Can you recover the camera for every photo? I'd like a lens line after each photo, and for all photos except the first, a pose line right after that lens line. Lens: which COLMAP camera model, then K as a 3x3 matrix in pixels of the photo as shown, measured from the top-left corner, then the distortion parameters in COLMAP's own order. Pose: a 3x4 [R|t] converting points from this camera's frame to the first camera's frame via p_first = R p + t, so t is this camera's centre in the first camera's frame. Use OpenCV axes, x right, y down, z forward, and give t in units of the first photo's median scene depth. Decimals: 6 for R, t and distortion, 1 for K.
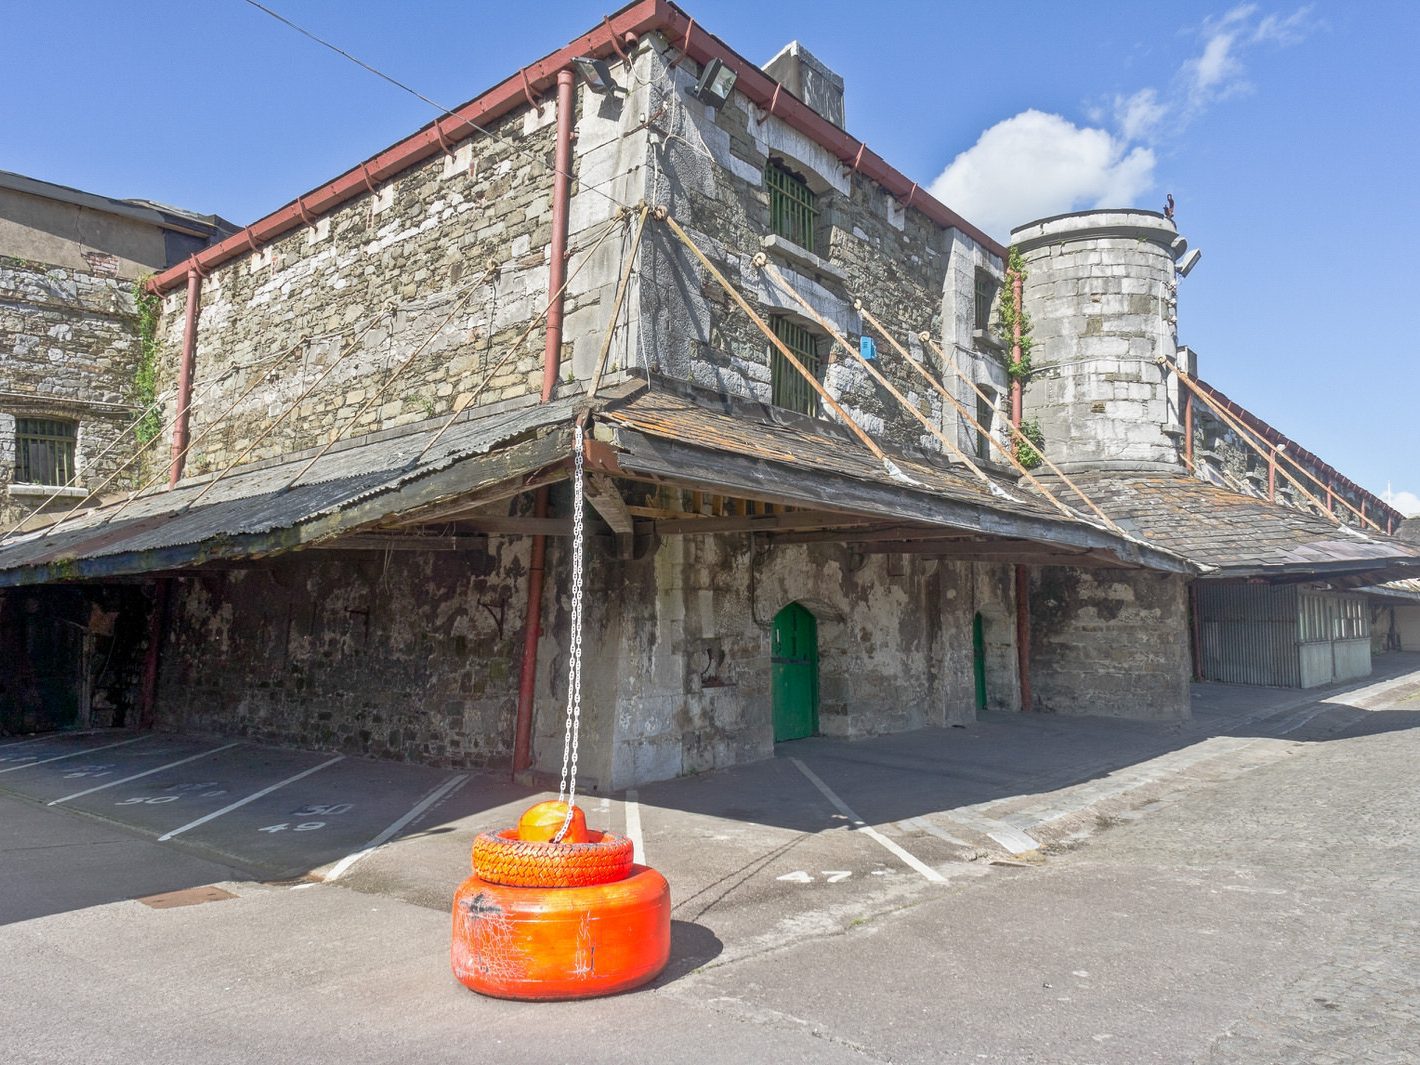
lens RADIAL K [[1082.1, 0, 712.3], [0, 1082.1, 559.2], [0, 0, 1]] dist [0.151397, 0.000074]
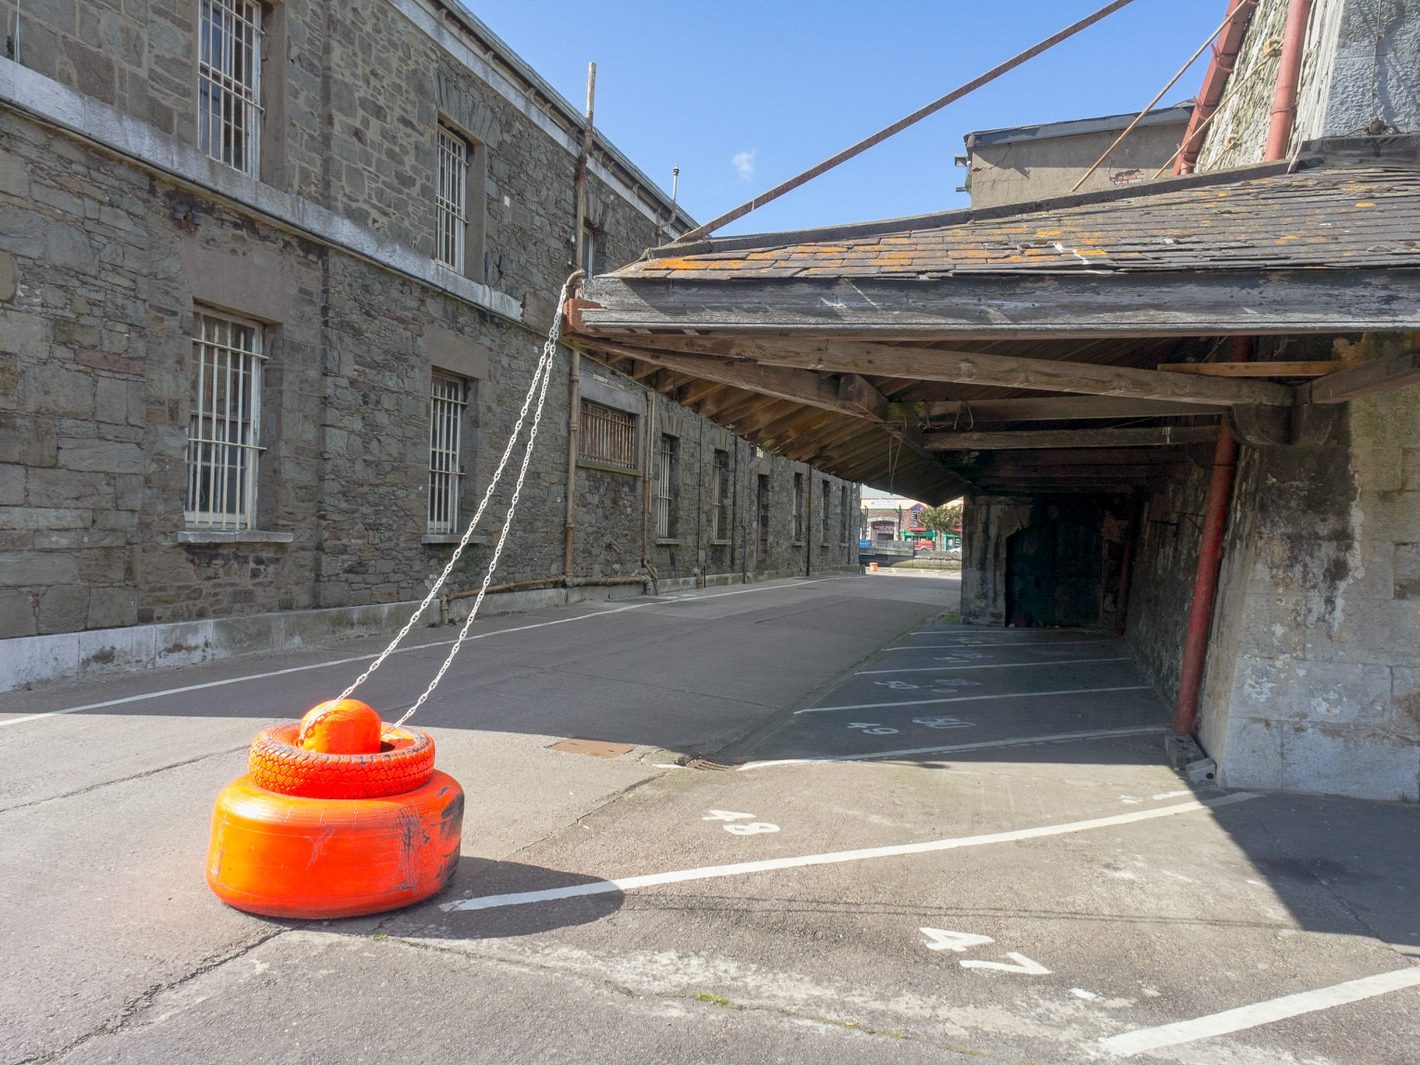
lens RADIAL K [[1067.8, 0, 715.3], [0, 1067.8, 525.3], [0, 0, 1]] dist [0.183557, -0.103124]
pose [[0.435993, 0.023724, -0.899637, 0.344388], [0.014827, 0.999327, 0.033538, 0.019196], [0.899828, -0.027961, 0.435348, 0.367711]]
